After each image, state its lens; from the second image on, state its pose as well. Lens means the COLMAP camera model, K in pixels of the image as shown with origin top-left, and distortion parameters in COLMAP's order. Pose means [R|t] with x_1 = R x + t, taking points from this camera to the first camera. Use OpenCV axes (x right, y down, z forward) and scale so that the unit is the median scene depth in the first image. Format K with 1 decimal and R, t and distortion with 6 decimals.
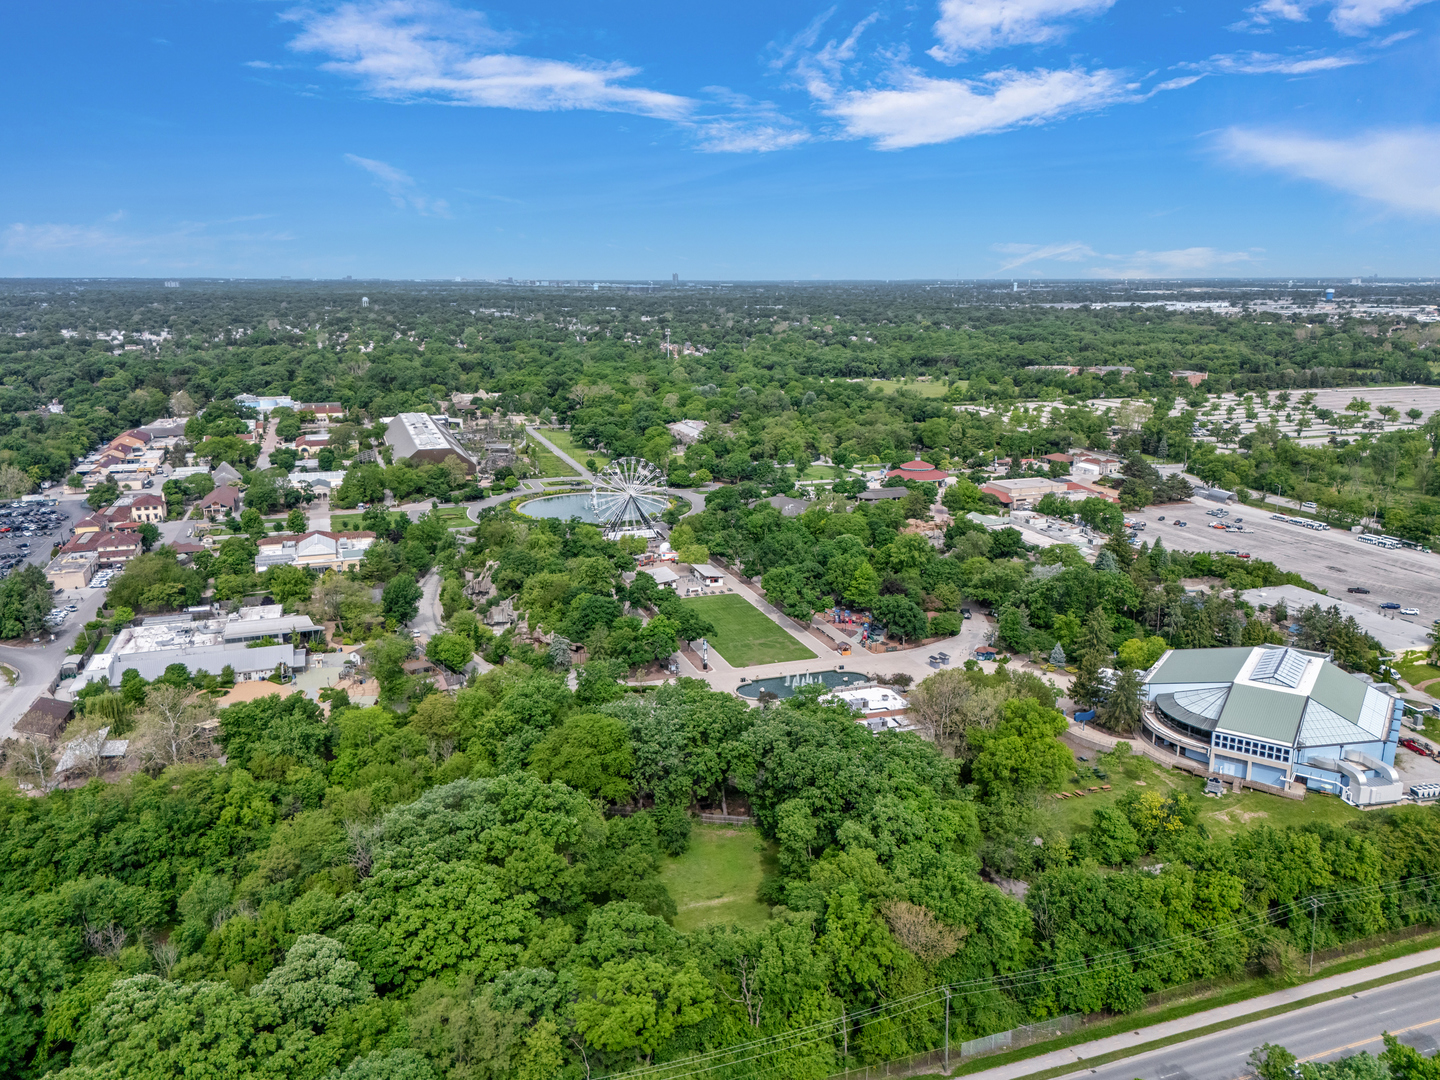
lens RADIAL K [[1073.0, 0, 724.3], [0, 1073.0, 536.5], [0, 0, 1]] dist [0.068791, -0.058622]
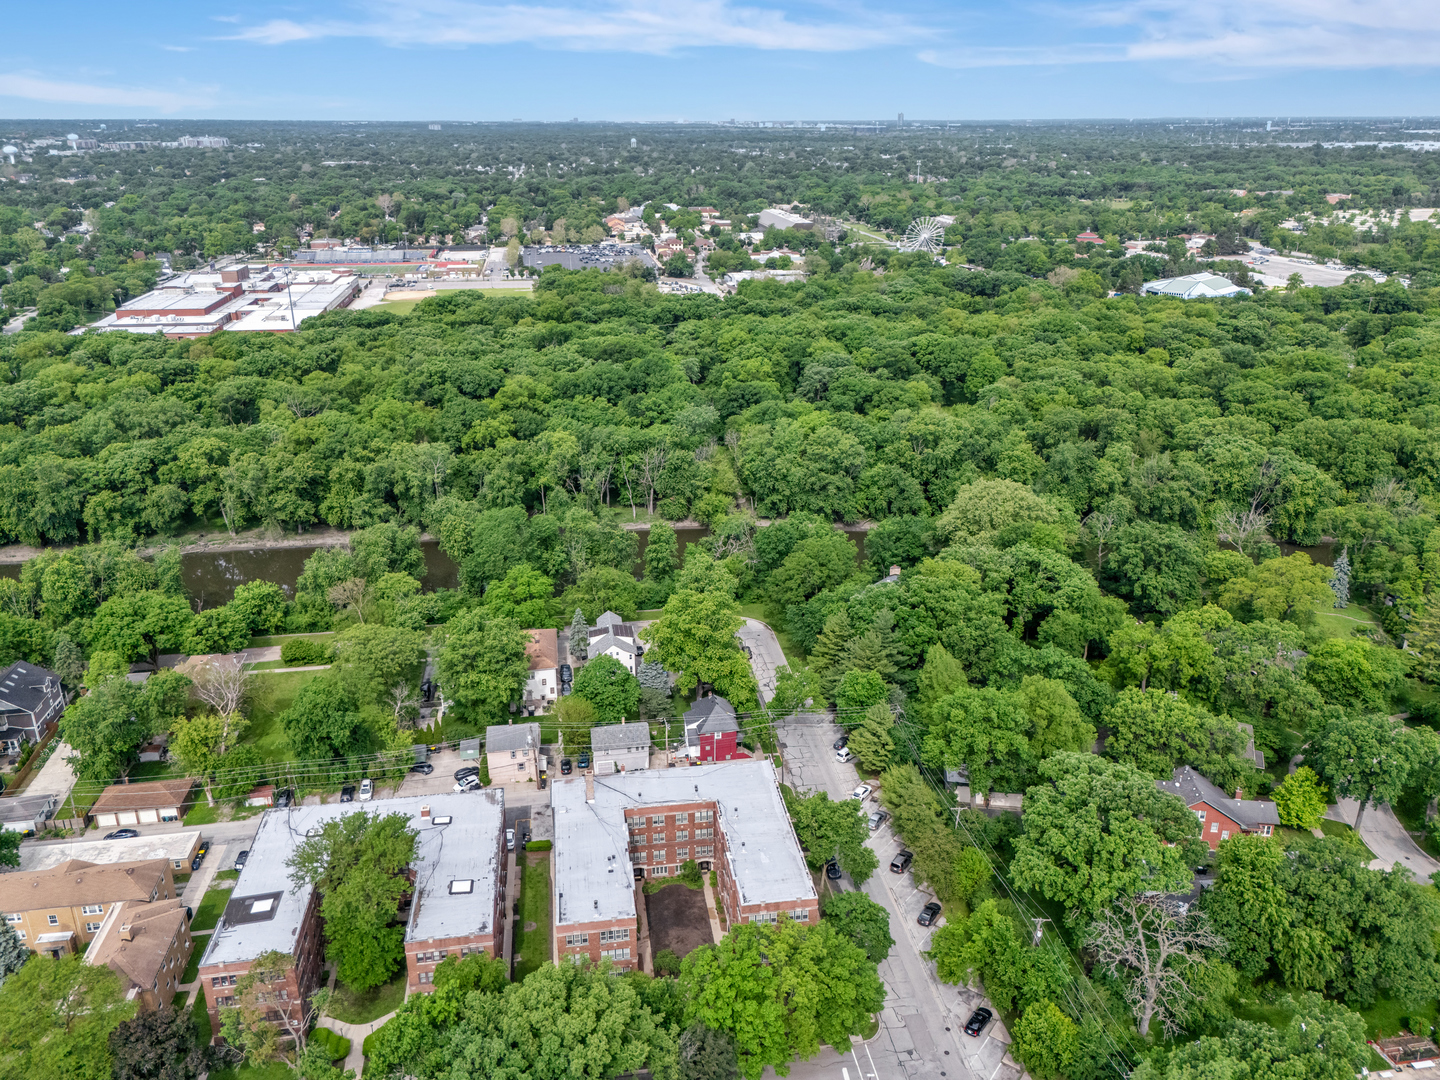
lens RADIAL K [[1092.5, 0, 720.0], [0, 1092.5, 540.0], [0, 0, 1]] dist [0.061538, -0.070138]
pose [[0.981649, 0.065886, -0.178951, -0.019673], [-0.042019, 0.990085, 0.134034, 0.085949], [0.186008, -0.124055, 0.974685, -0.366480]]
